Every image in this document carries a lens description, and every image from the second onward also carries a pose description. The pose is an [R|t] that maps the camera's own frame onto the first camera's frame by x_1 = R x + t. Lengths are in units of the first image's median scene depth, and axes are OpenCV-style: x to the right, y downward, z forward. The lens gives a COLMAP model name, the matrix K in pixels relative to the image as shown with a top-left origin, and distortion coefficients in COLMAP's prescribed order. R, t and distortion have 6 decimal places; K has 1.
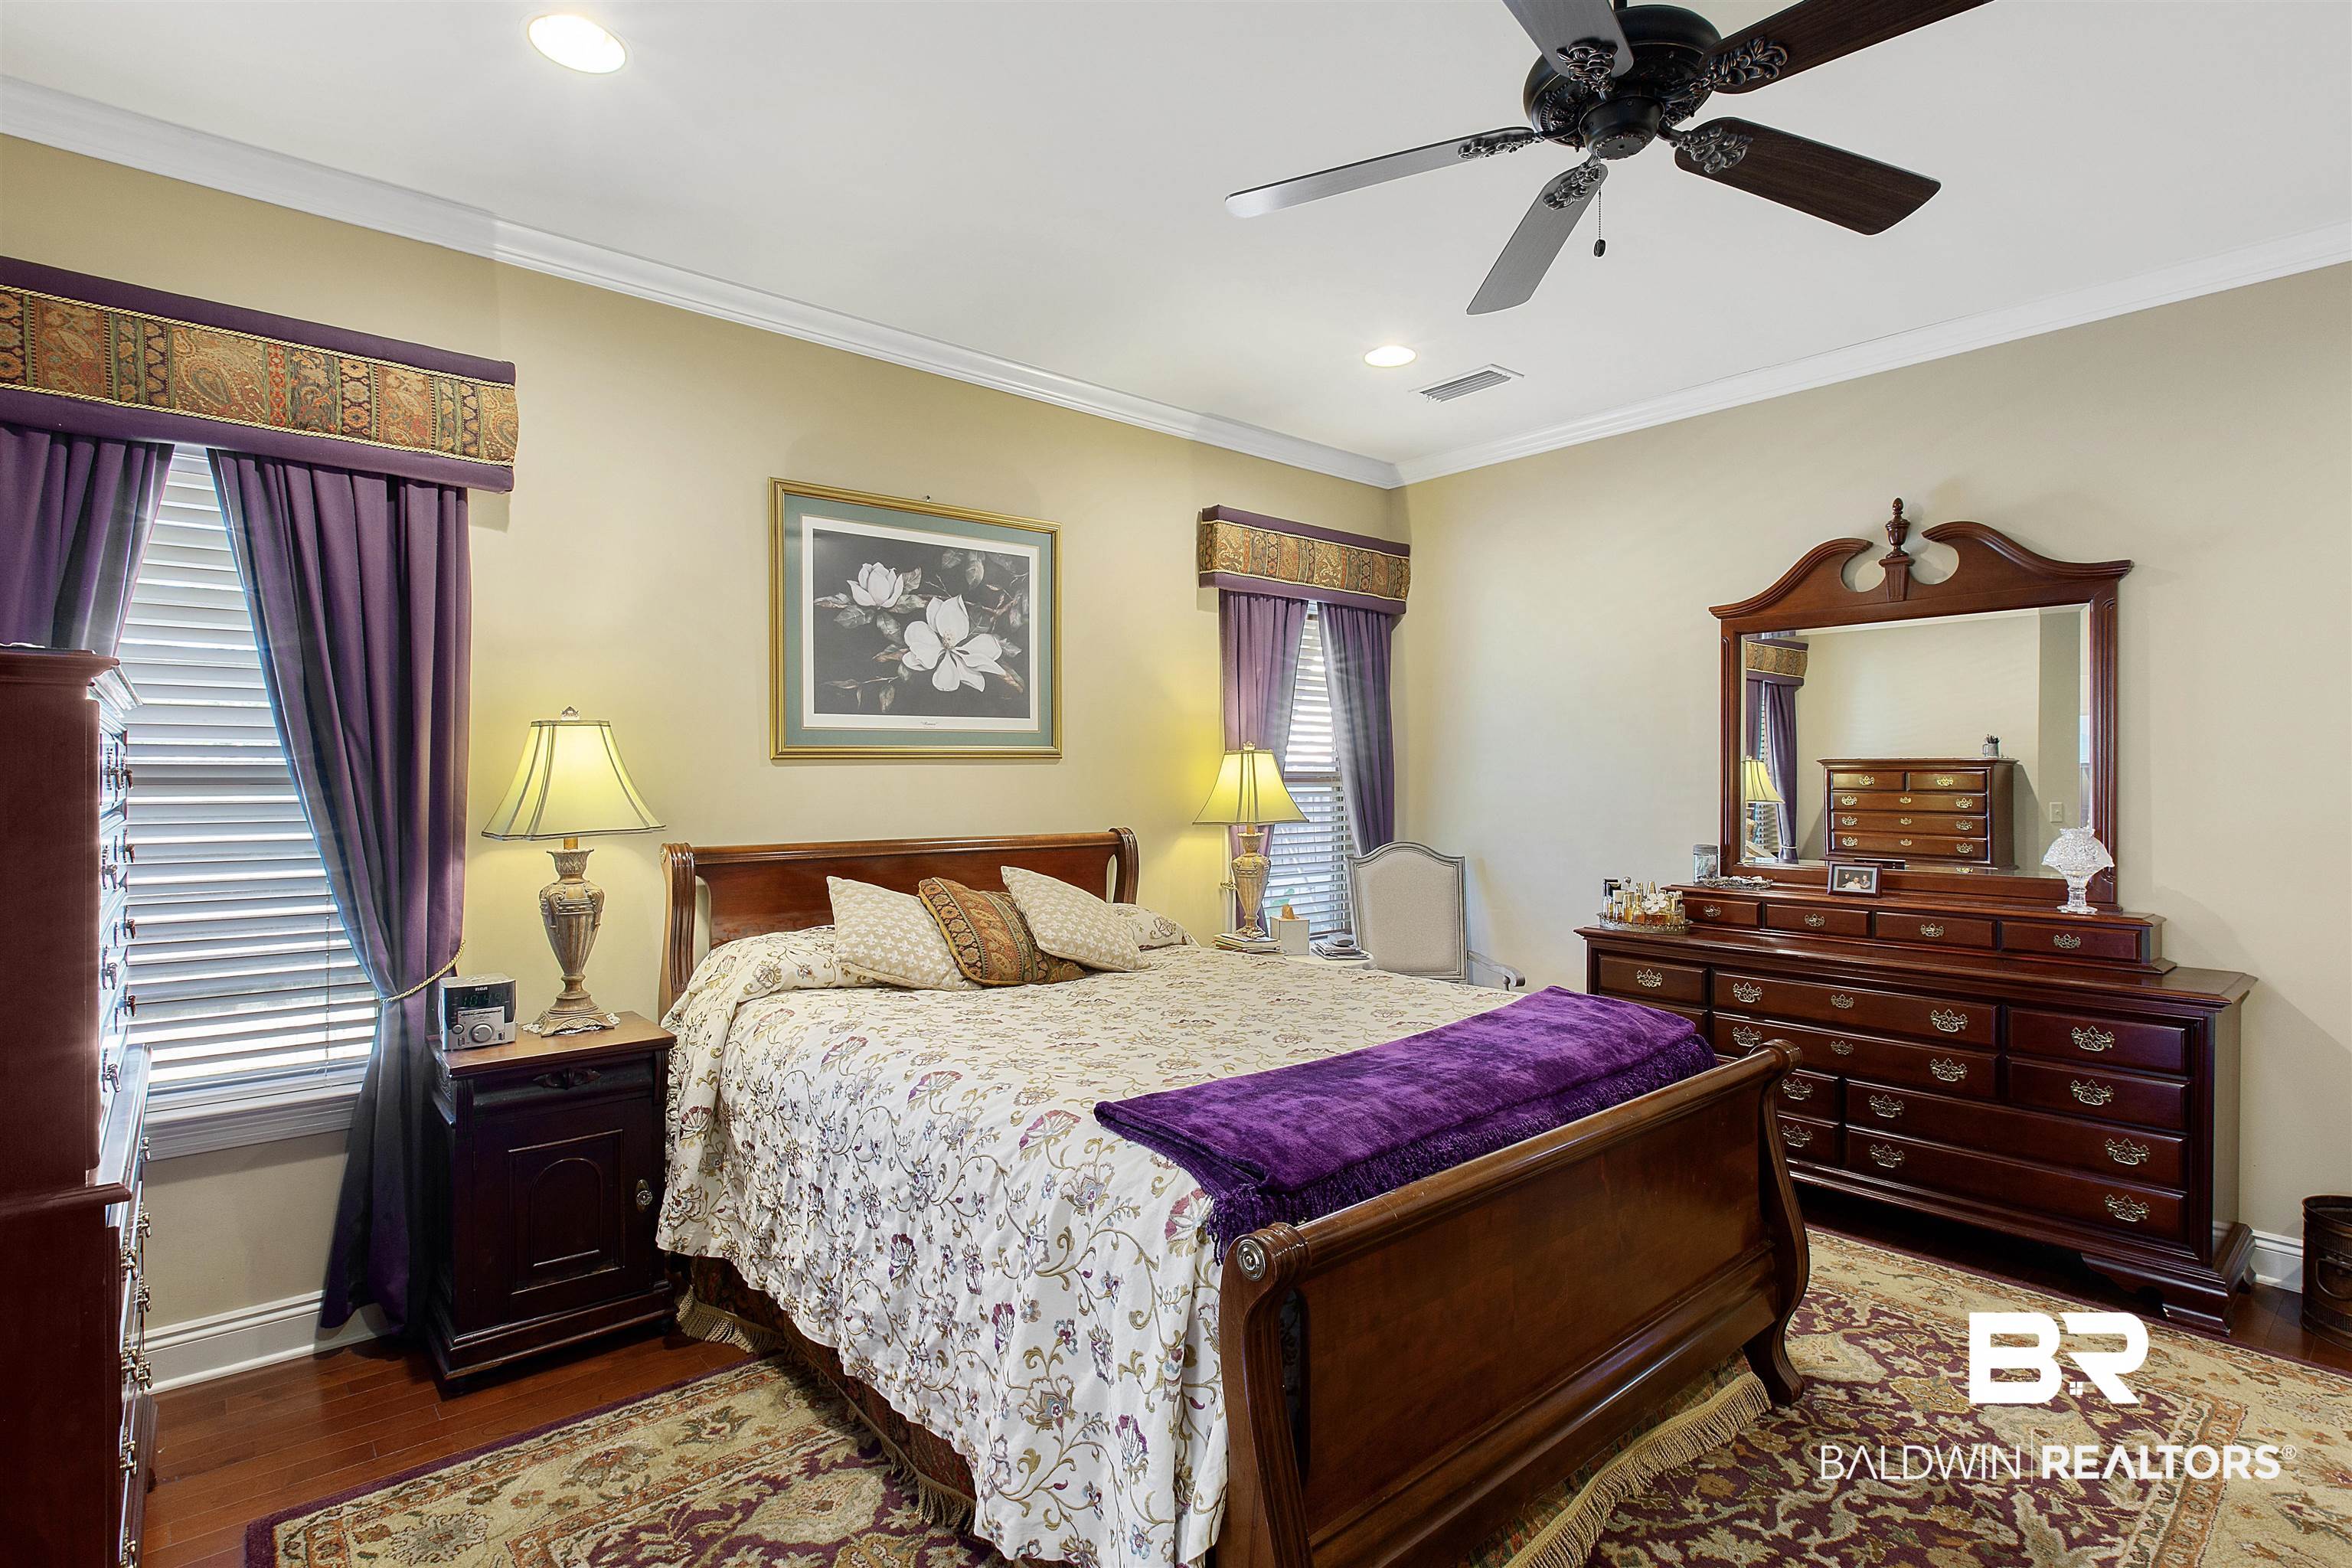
lens RADIAL K [[1140.9, 0, 1175.4], [0, 1140.9, 788.6], [0, 0, 1]] dist [-0.009524, -0.000689]
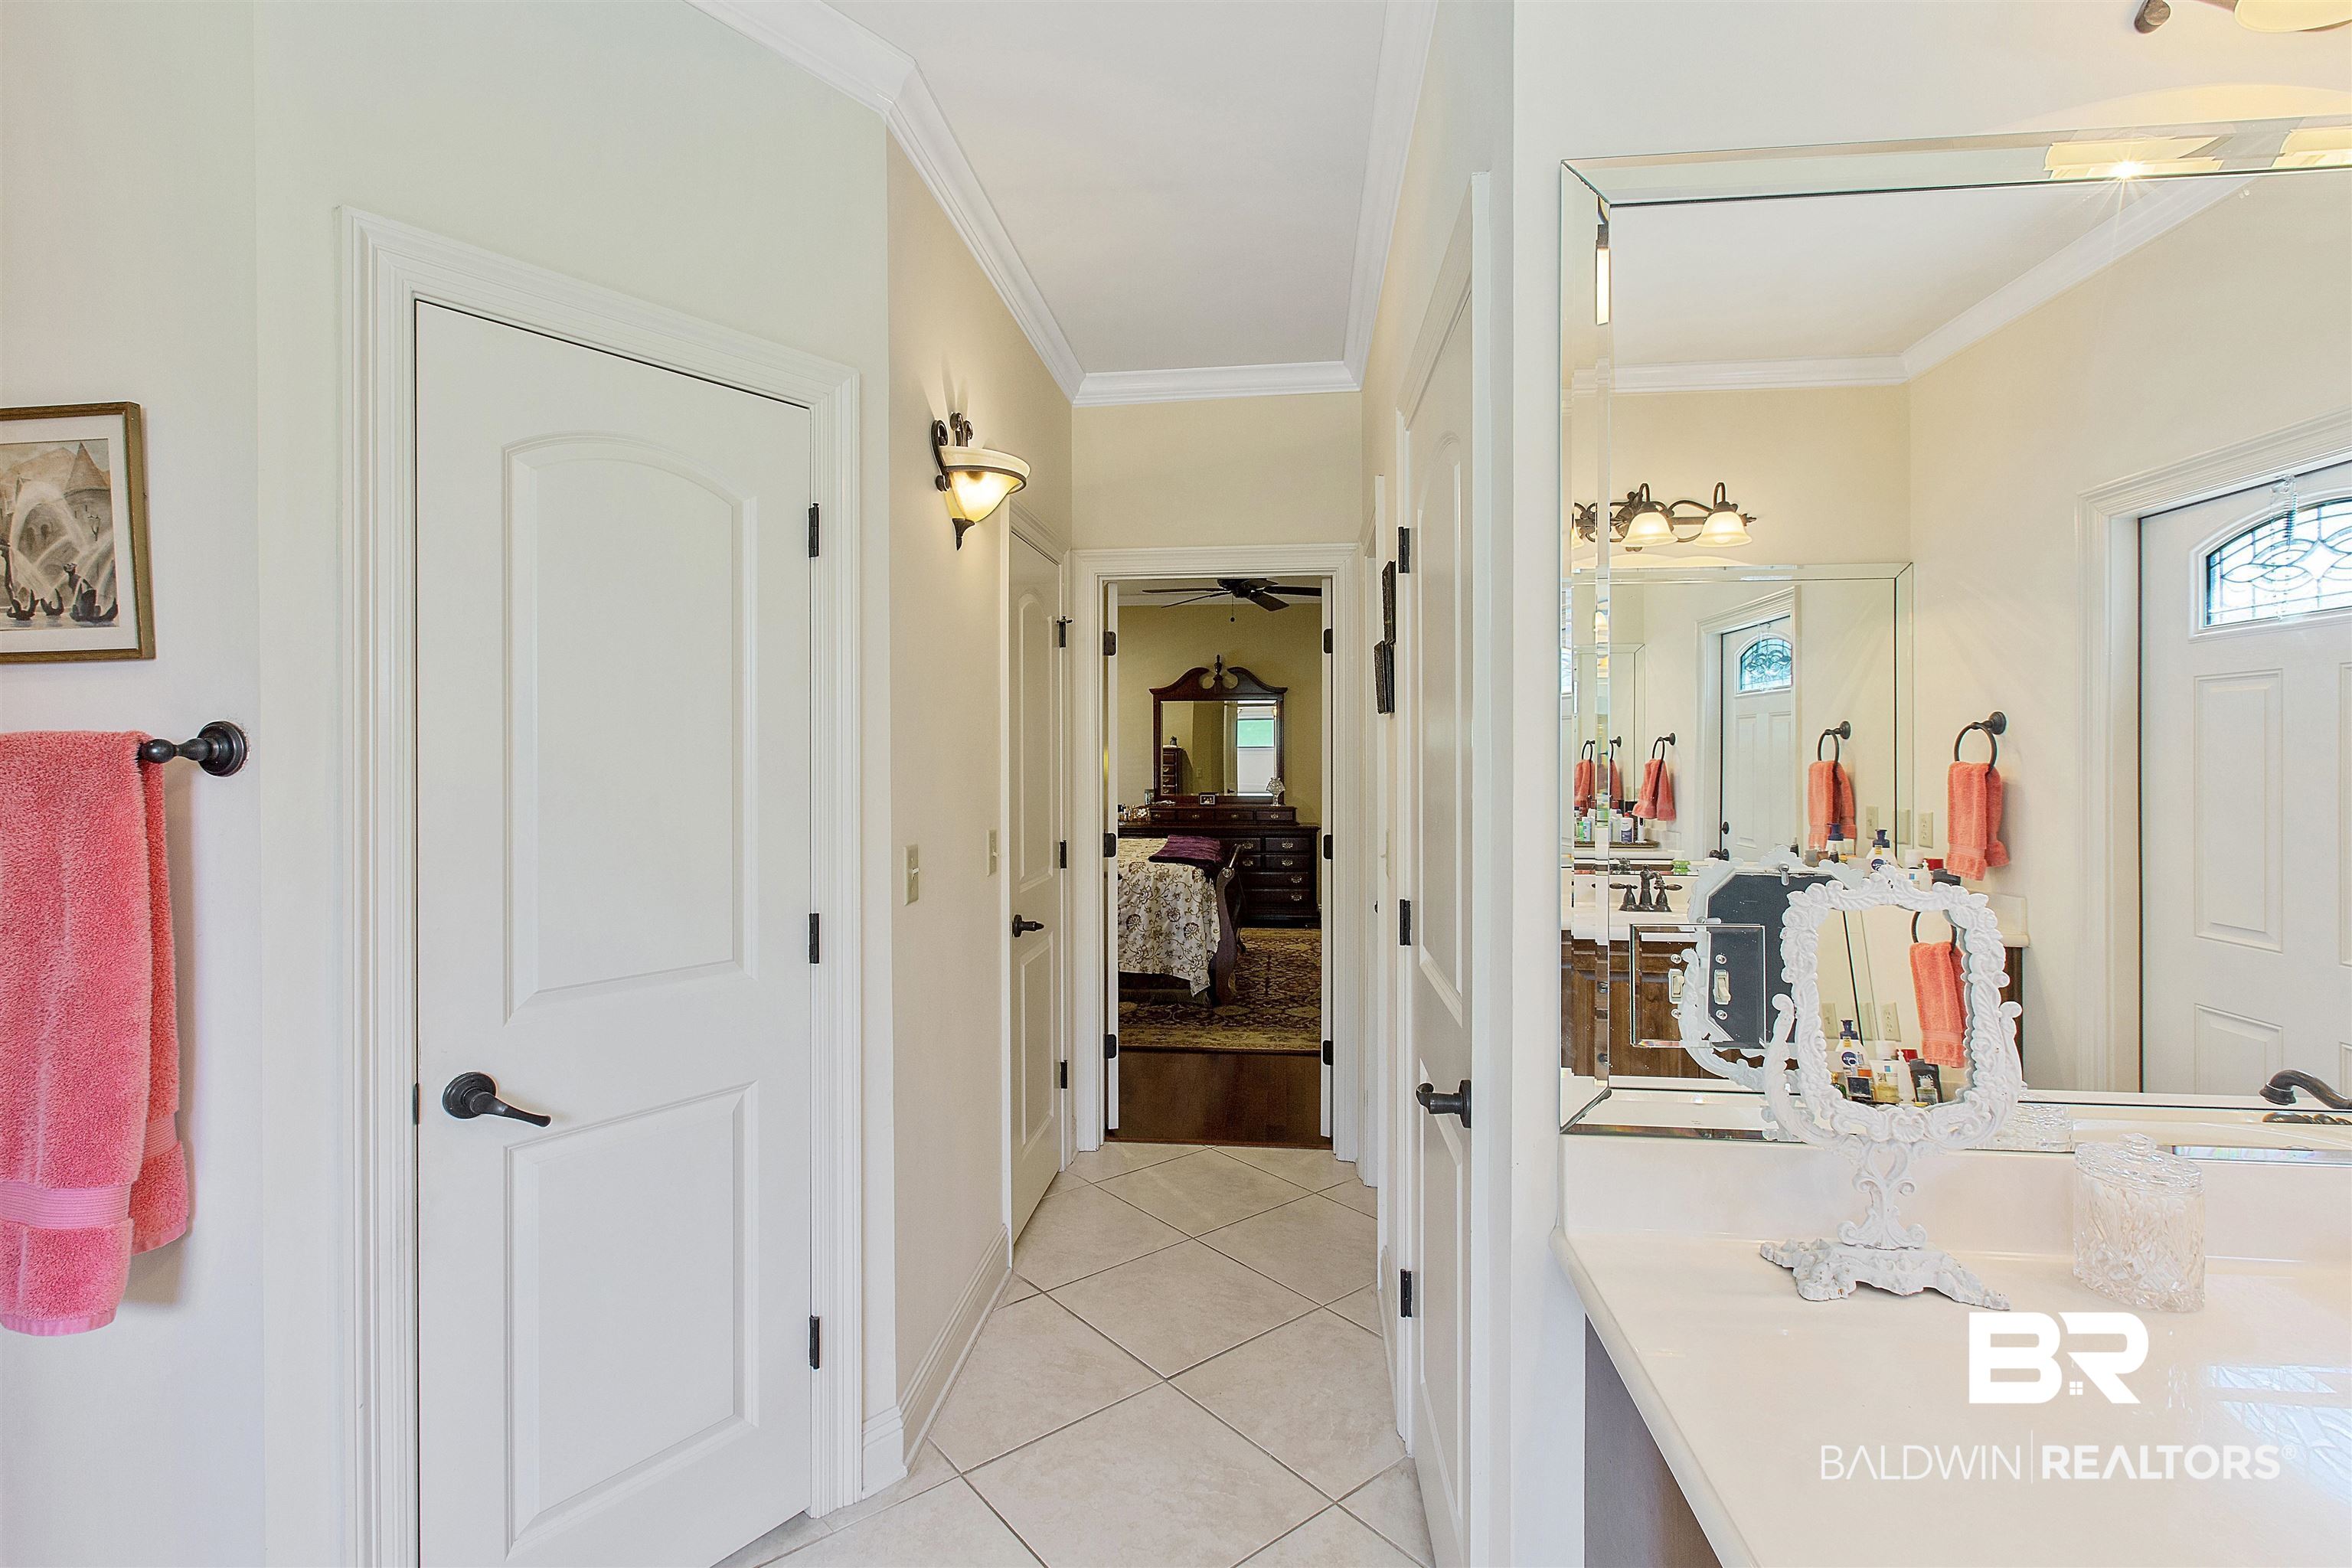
lens RADIAL K [[1102.0, 0, 1188.6], [0, 1102.0, 775.3], [0, 0, 1]] dist [0.001972, -0.001078]
pose [[0.712587, -0.017448, 0.701367, -1.920071], [0.010368, 0.999843, 0.014339, -0.019159], [-0.701507, -0.002946, 0.712656, -1.232374]]
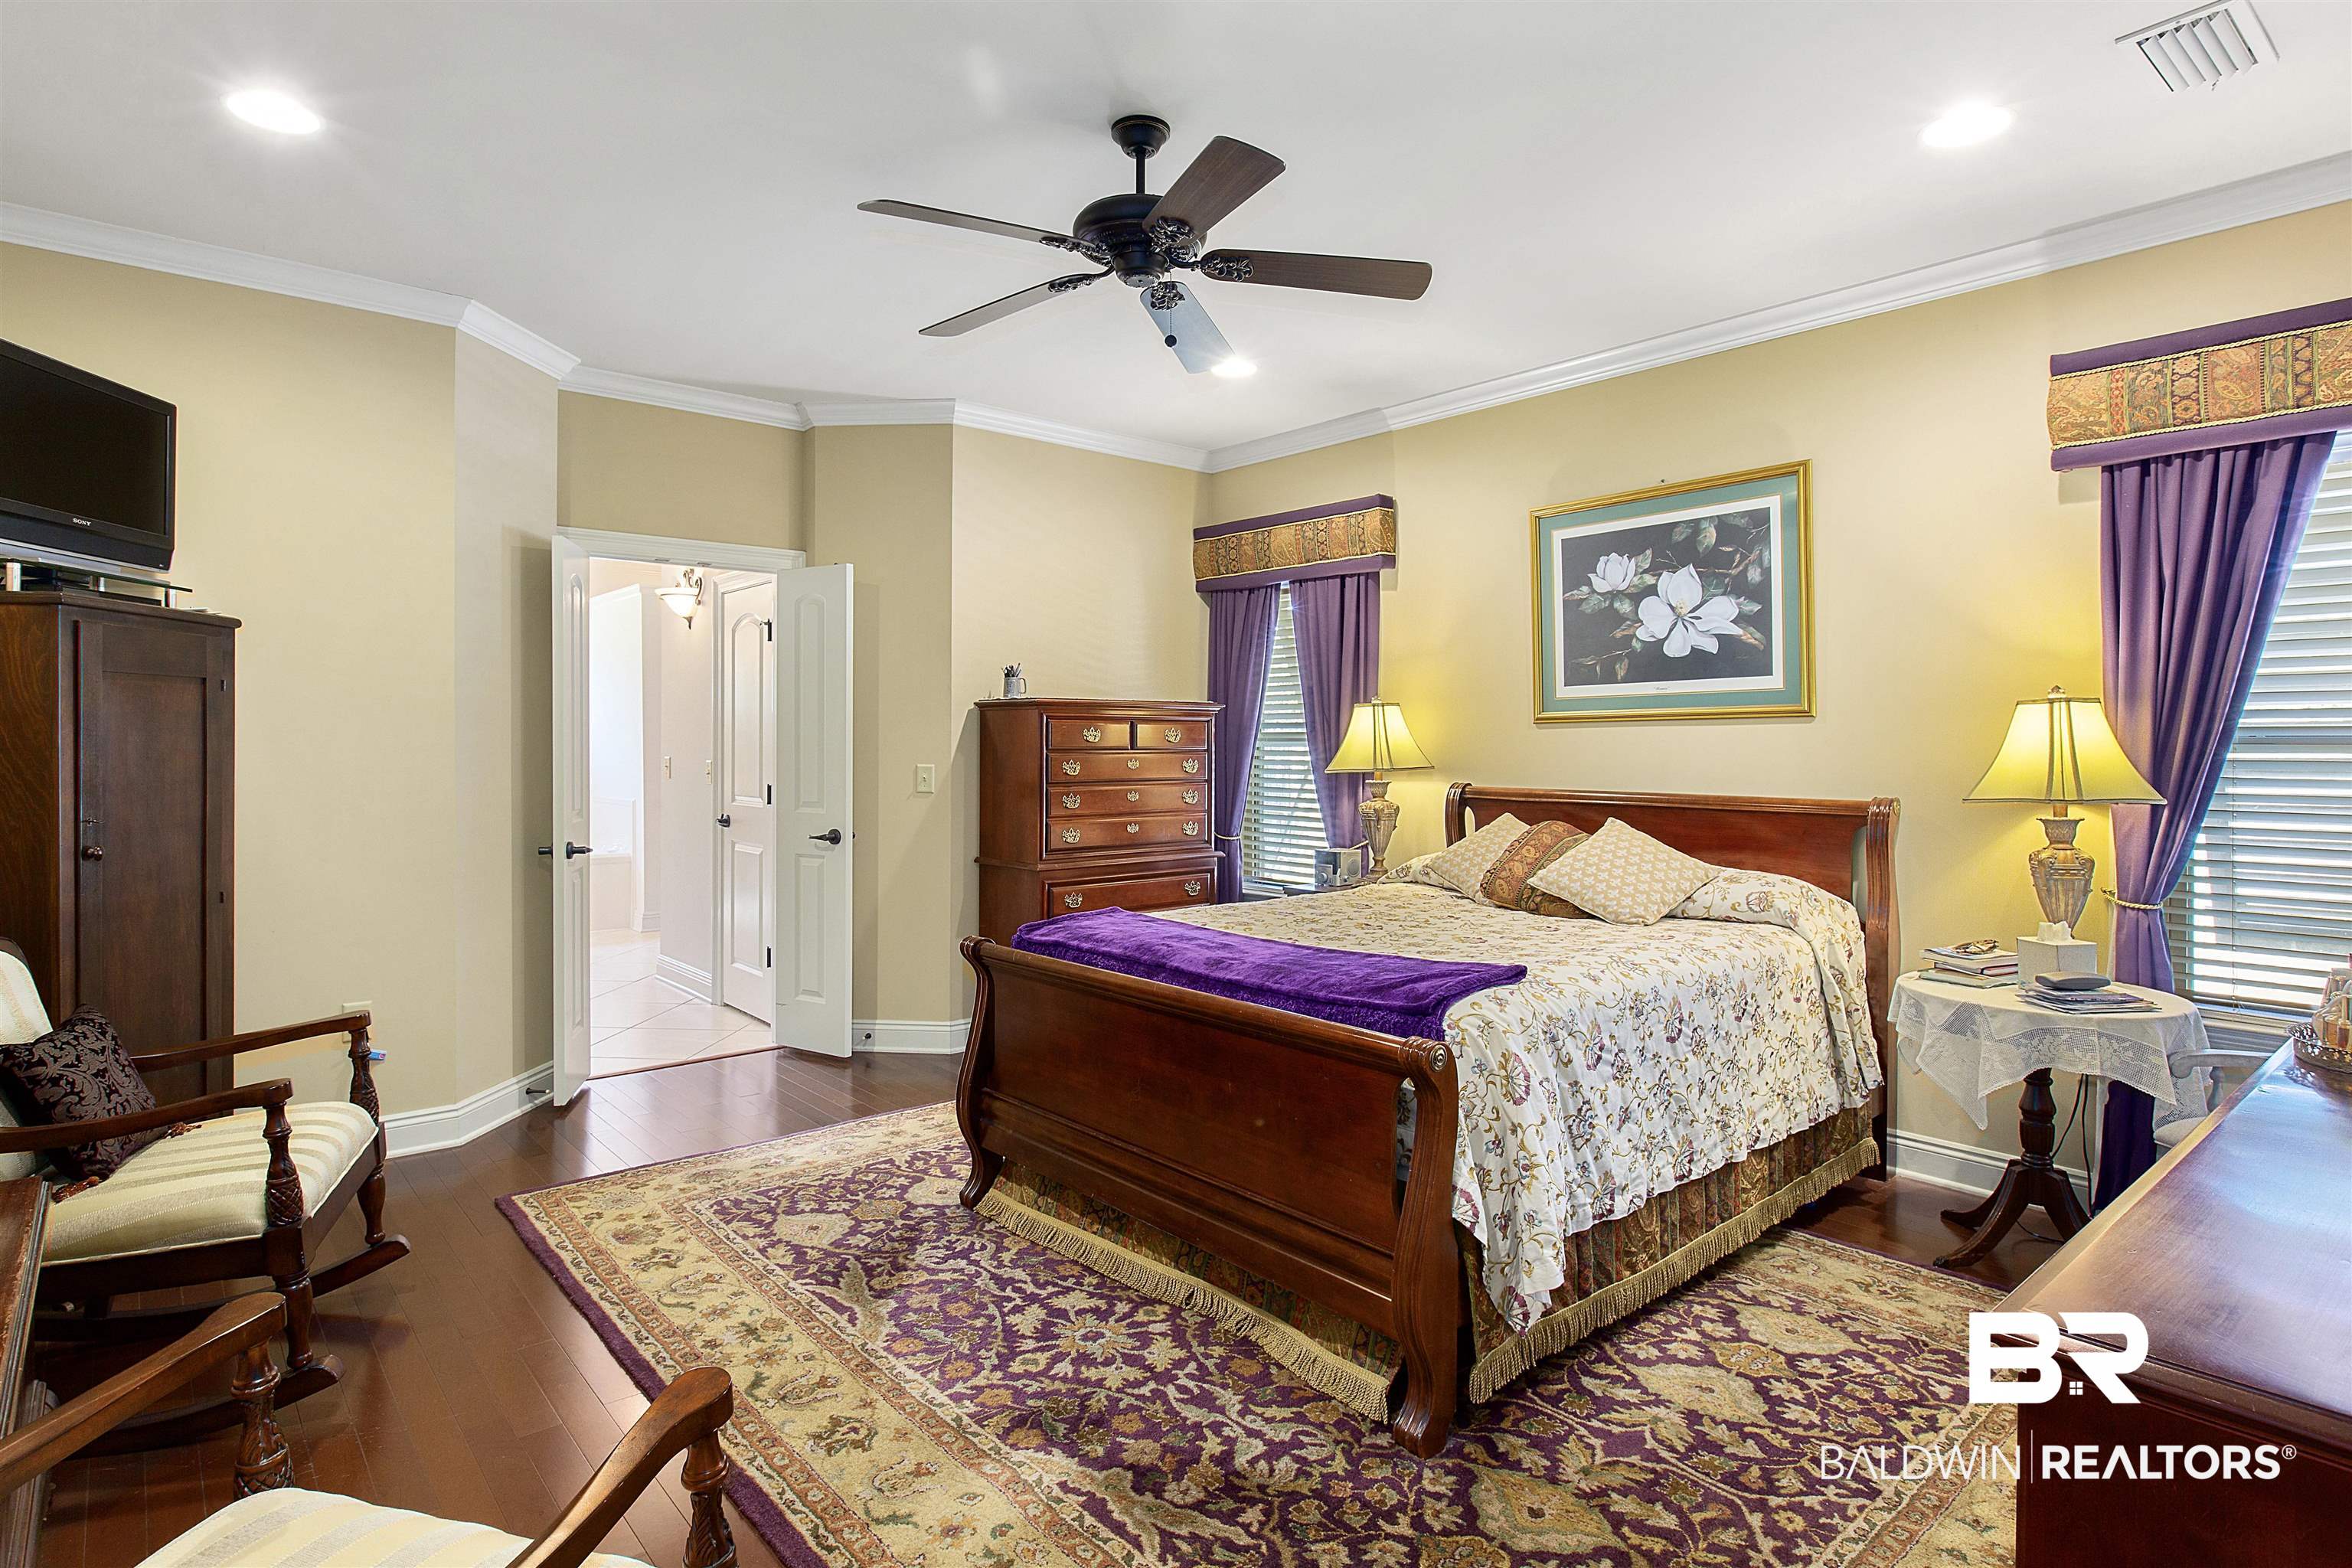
lens RADIAL K [[1240.9, 0, 1170.4], [0, 1240.9, 772.3], [0, 0, 1]] dist [-0.006204, -0.000855]
pose [[-0.004170, 0.029029, -0.999570, 0.982779], [-0.006631, 0.999556, 0.029056, -0.008061], [0.999969, 0.006749, -0.003976, 0.537189]]
